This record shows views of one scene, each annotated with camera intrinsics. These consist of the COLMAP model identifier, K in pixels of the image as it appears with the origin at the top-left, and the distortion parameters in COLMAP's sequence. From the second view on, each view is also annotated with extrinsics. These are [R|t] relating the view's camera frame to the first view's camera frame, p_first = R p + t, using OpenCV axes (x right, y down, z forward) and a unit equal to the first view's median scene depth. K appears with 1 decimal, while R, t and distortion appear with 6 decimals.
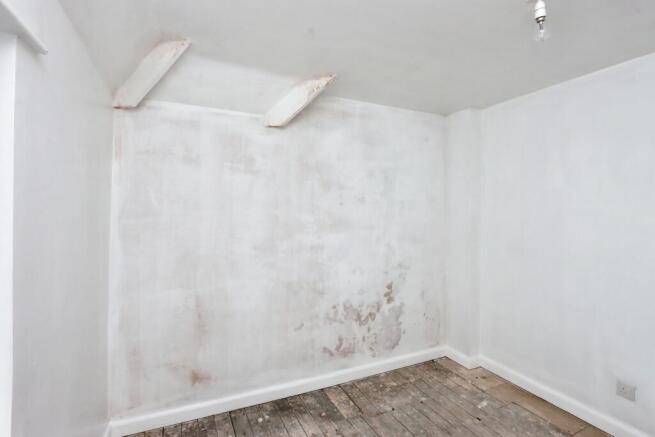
lens RADIAL K [[310.6, 0, 326.1], [0, 310.6, 204.8], [0, 0, 1]] dist [-0.015298, 0.000383]
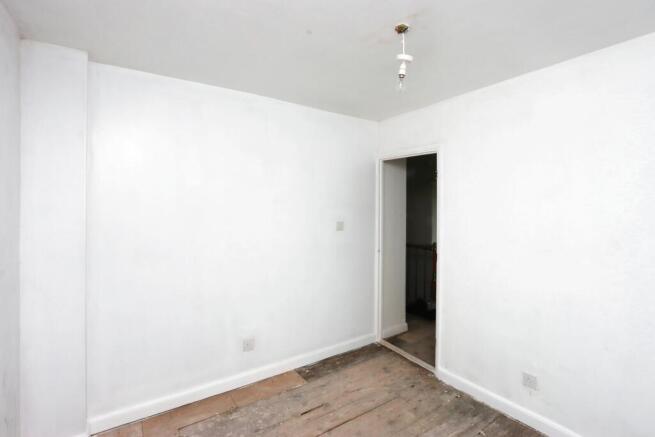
lens RADIAL K [[310.6, 0, 326.1], [0, 310.6, 204.8], [0, 0, 1]] dist [-0.015298, 0.000383]
pose [[-0.154783, 0.001933, 0.987947, -0.331912], [-0.011309, 0.999929, -0.003728, 0.008070], [-0.987884, -0.011750, -0.154750, 0.773135]]
